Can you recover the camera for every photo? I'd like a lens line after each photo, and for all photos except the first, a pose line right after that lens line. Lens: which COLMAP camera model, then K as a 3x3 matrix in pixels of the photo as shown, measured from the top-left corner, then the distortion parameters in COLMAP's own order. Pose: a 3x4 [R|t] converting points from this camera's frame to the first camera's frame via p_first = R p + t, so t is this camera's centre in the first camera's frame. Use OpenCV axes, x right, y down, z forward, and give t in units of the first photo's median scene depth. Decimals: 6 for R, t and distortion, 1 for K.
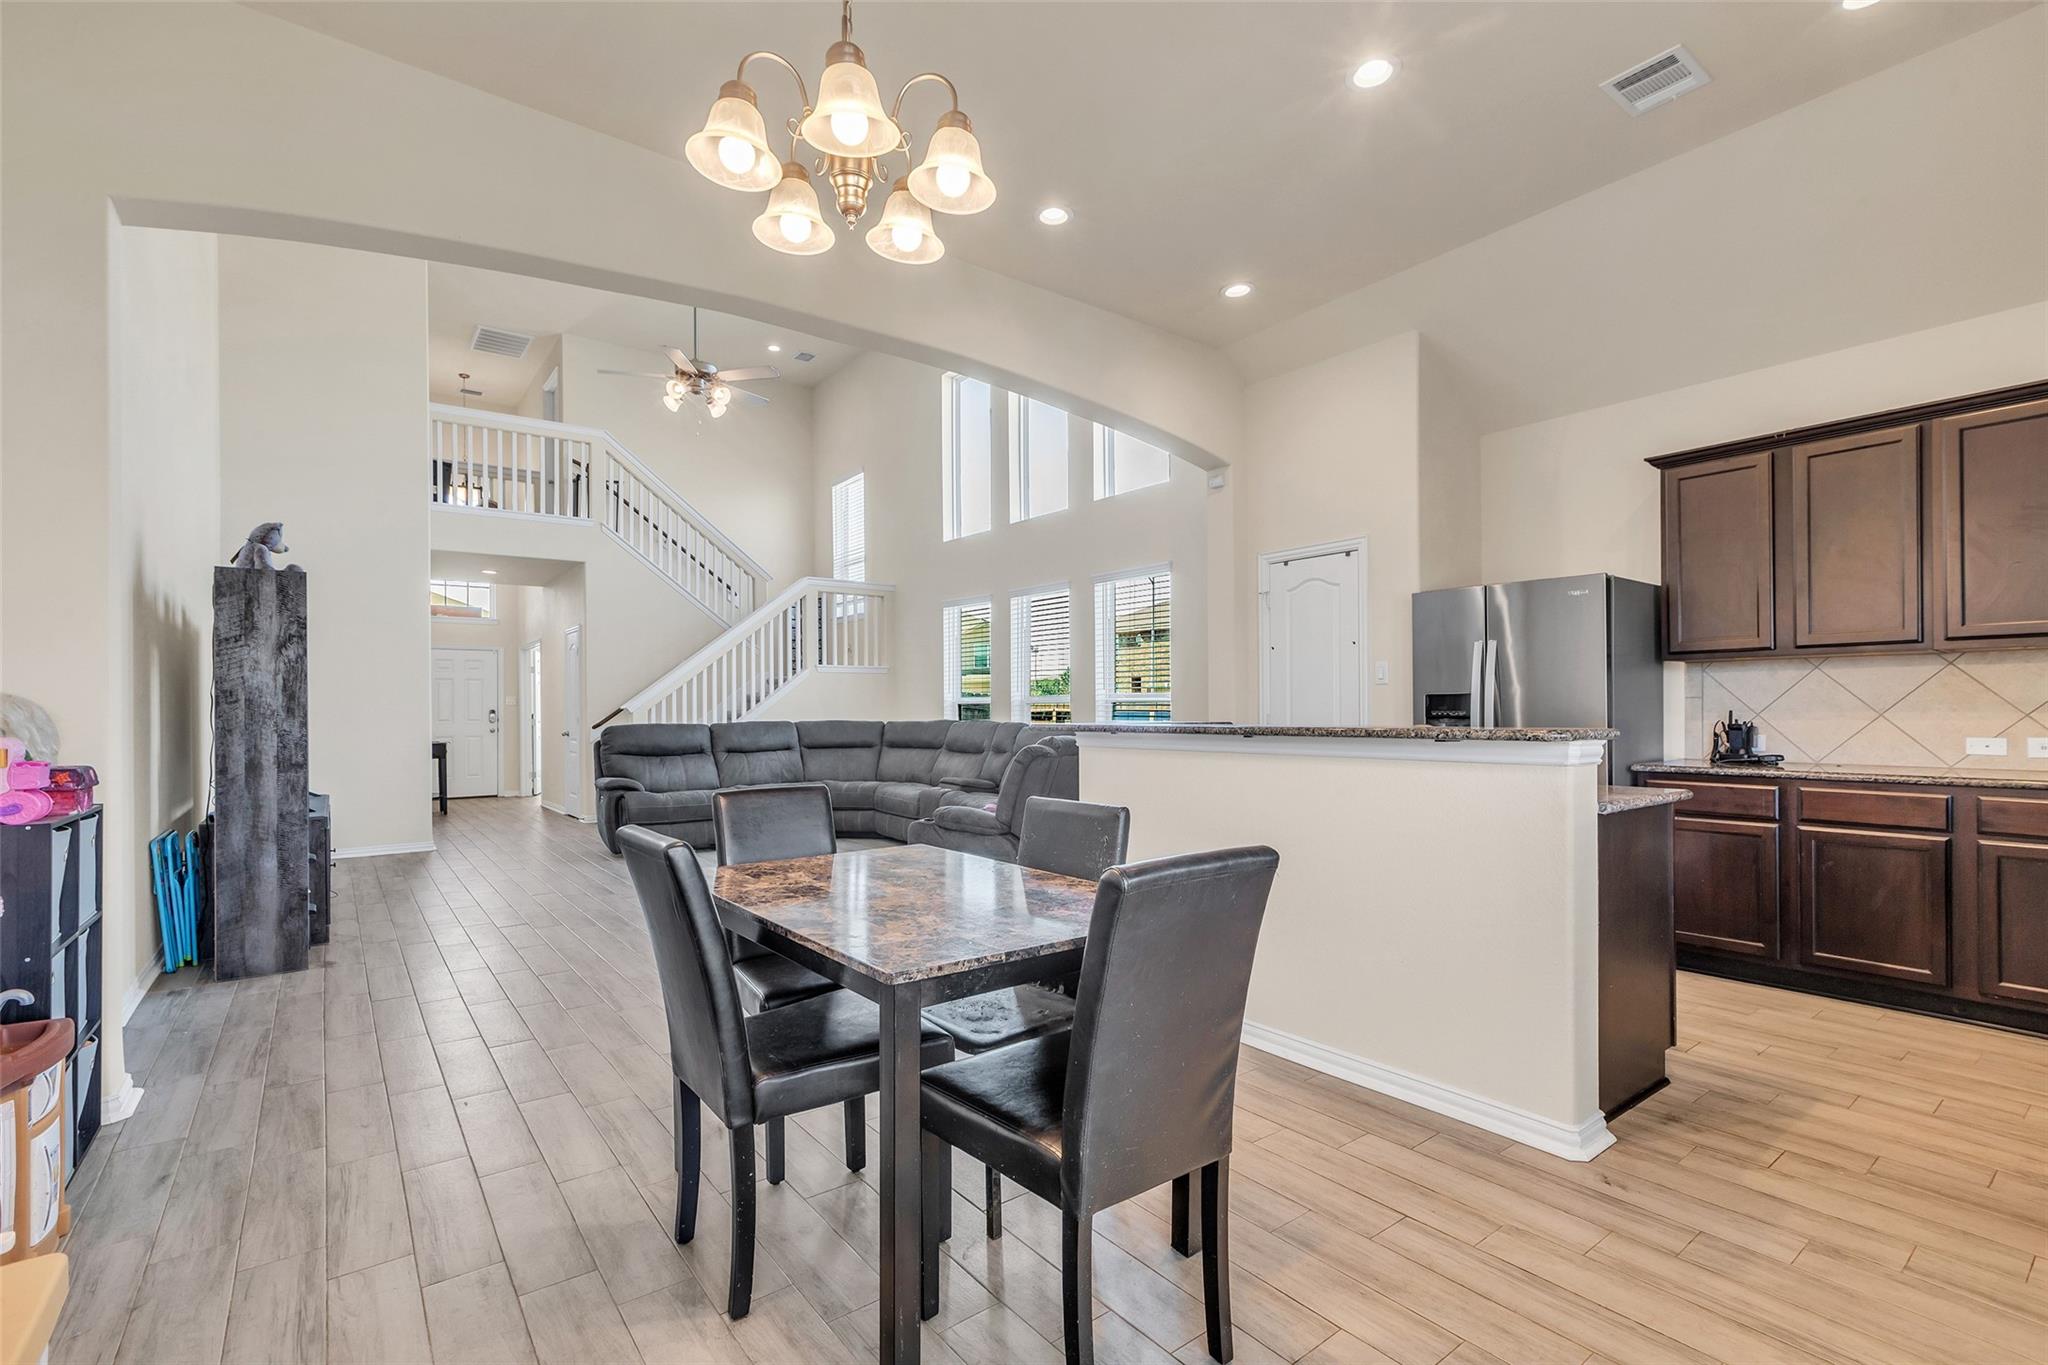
lens RADIAL K [[919.6, 0, 1040.1], [0, 919.6, 699.6], [0, 0, 1]] dist [0.003354, -0.001032]
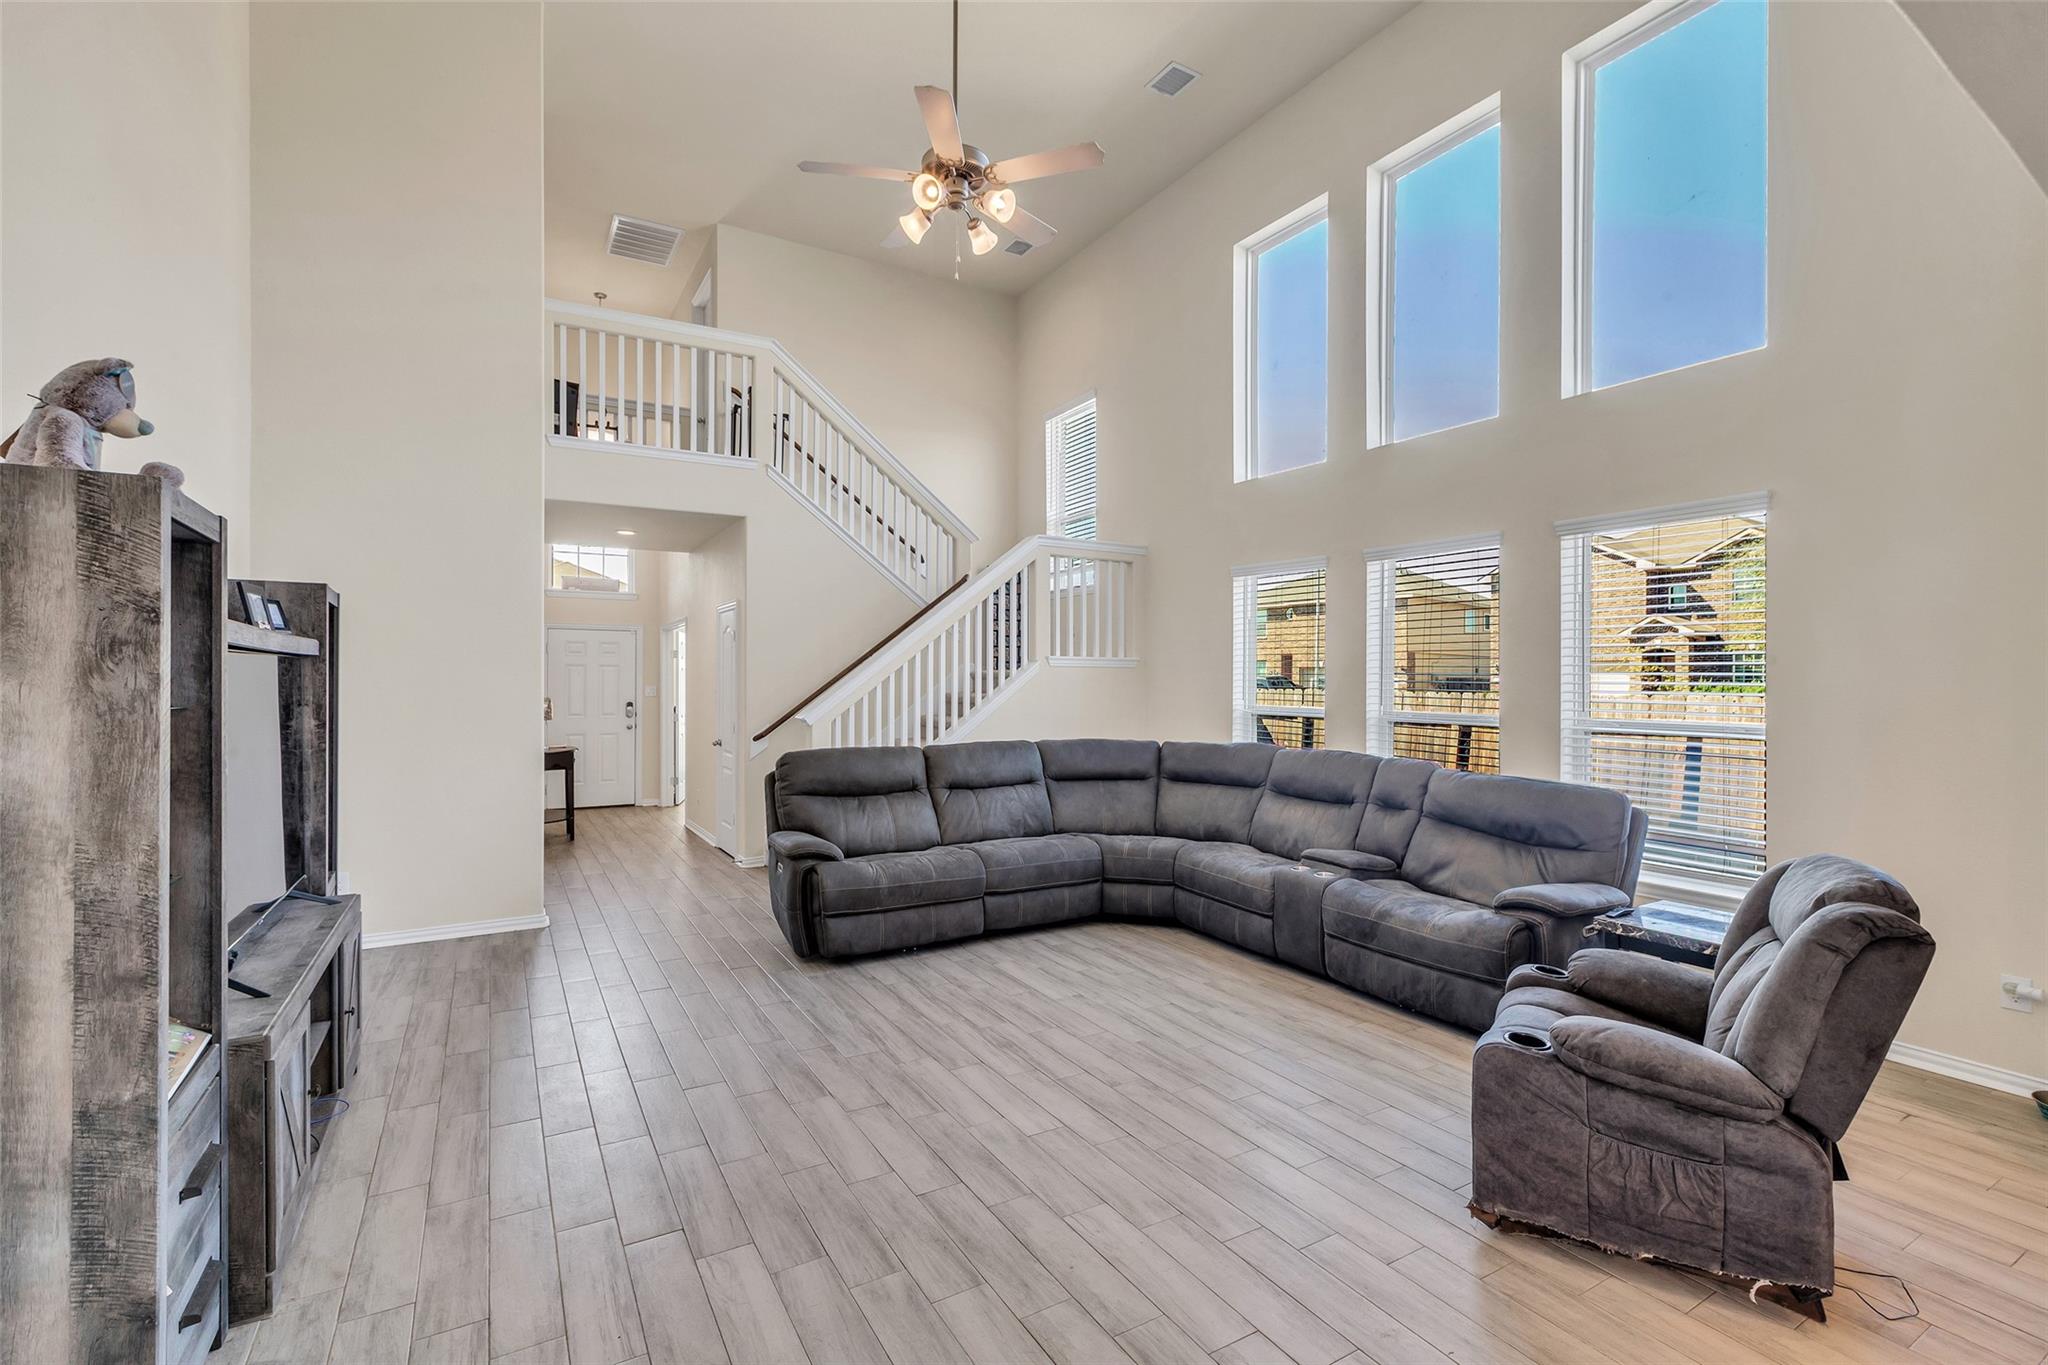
lens RADIAL K [[919.6, 0, 1041.9], [0, 919.6, 676.4], [0, 0, 1]] dist [0.003354, -0.001032]
pose [[0.992897, 0.010054, -0.118553, -0.179425], [-0.009555, 0.999943, 0.004778, -0.028188], [0.118594, -0.003611, 0.992936, 0.309685]]
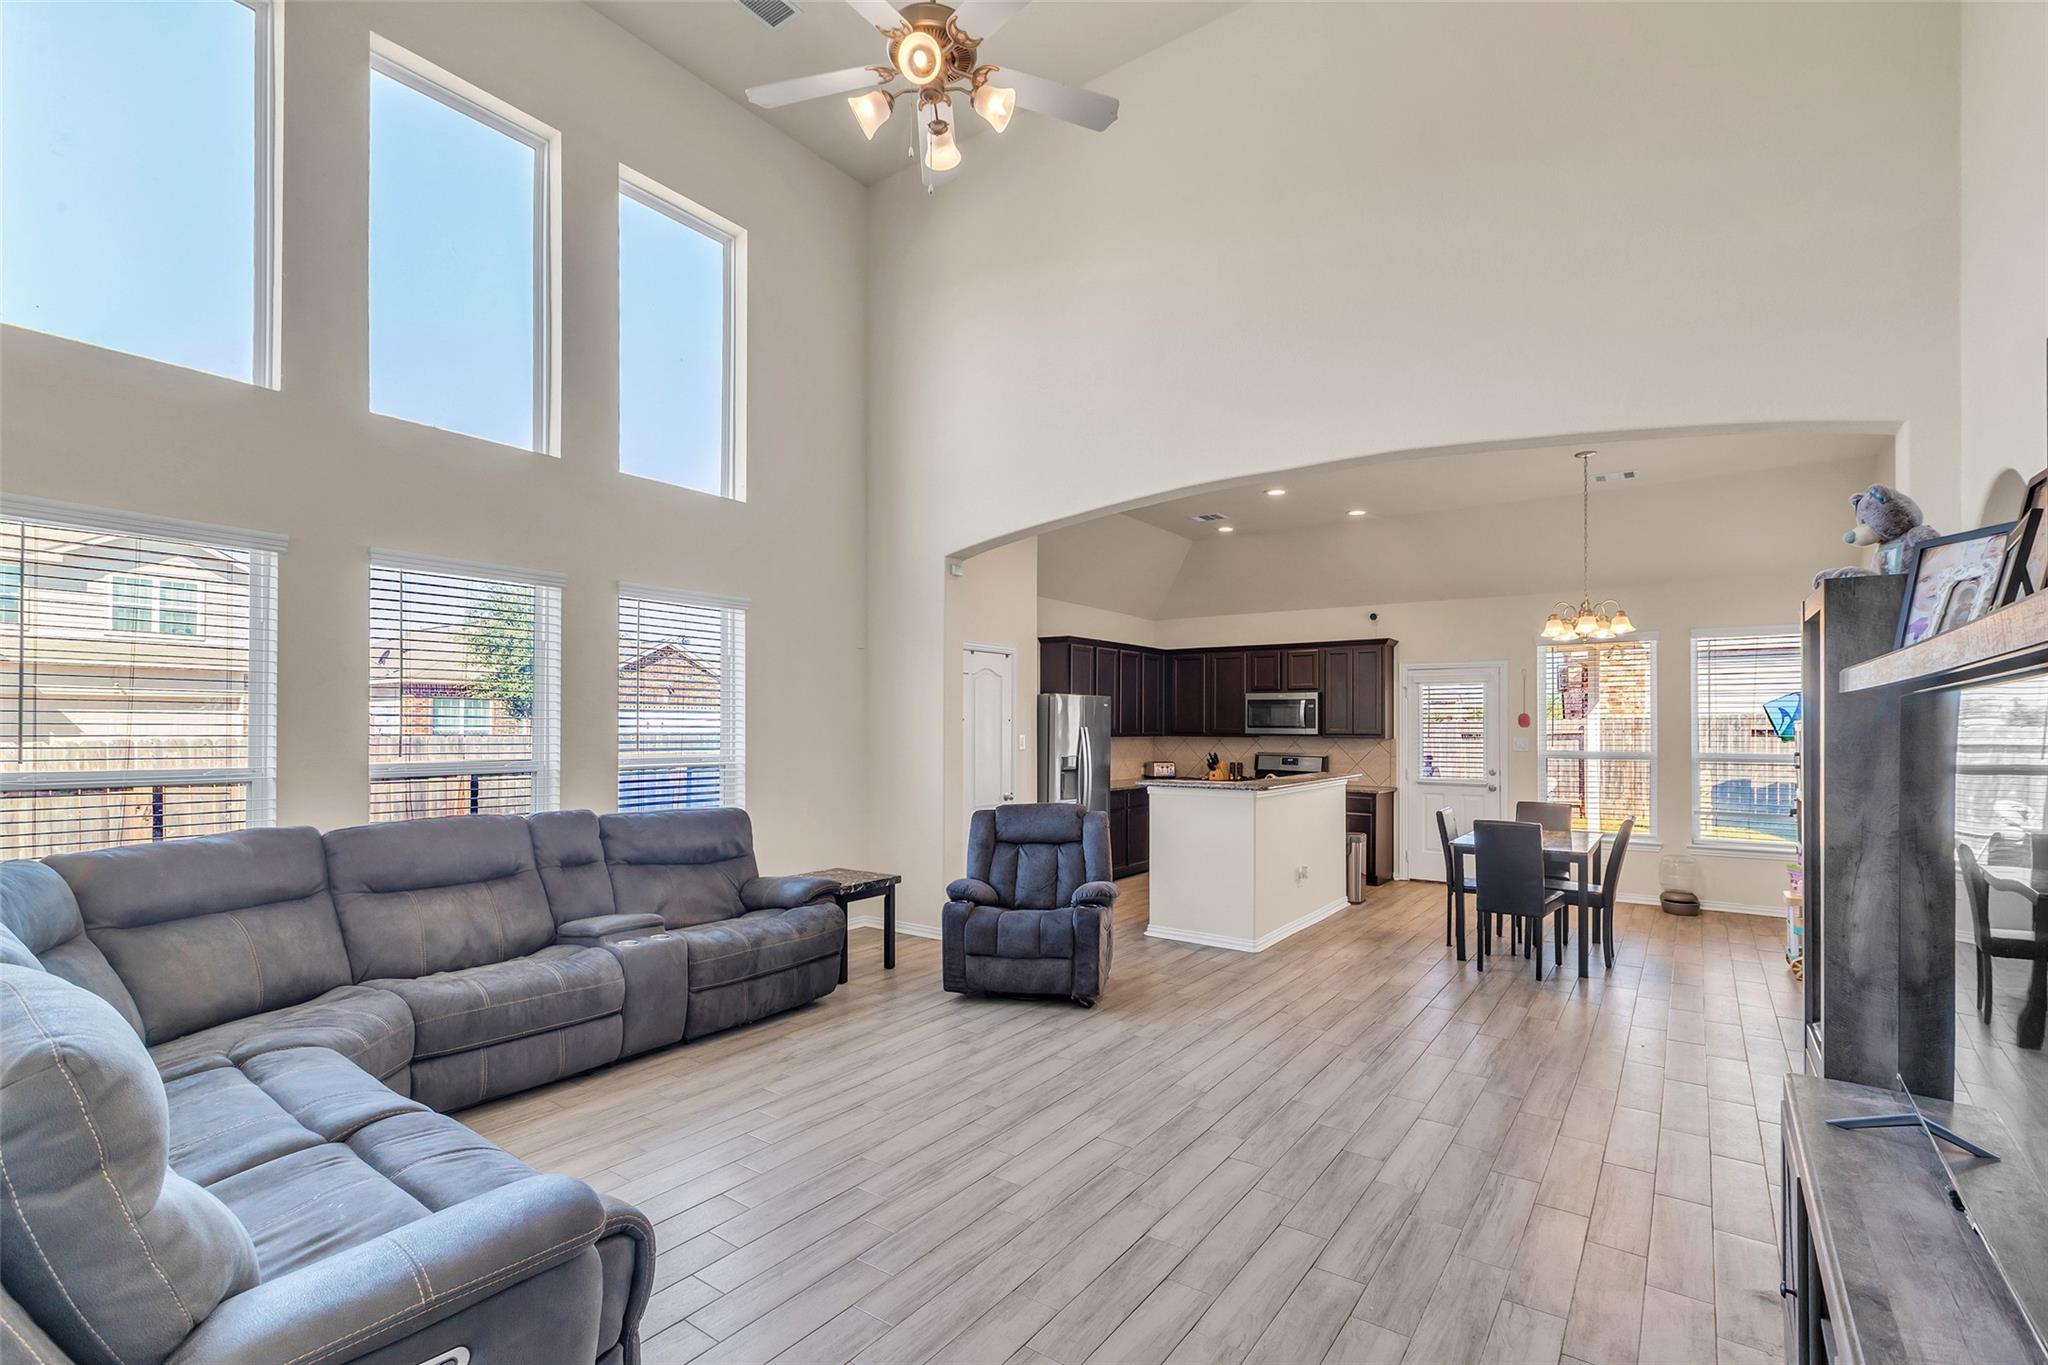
lens RADIAL K [[919.6, 0, 1029.1], [0, 919.6, 713.6], [0, 0, 1]] dist [0.003354, -0.001032]
pose [[-0.281673, 0.021444, 0.959271, -0.582347], [-0.011385, 0.999605, -0.025689, -0.020973], [-0.959443, -0.018157, -0.281318, 0.782884]]
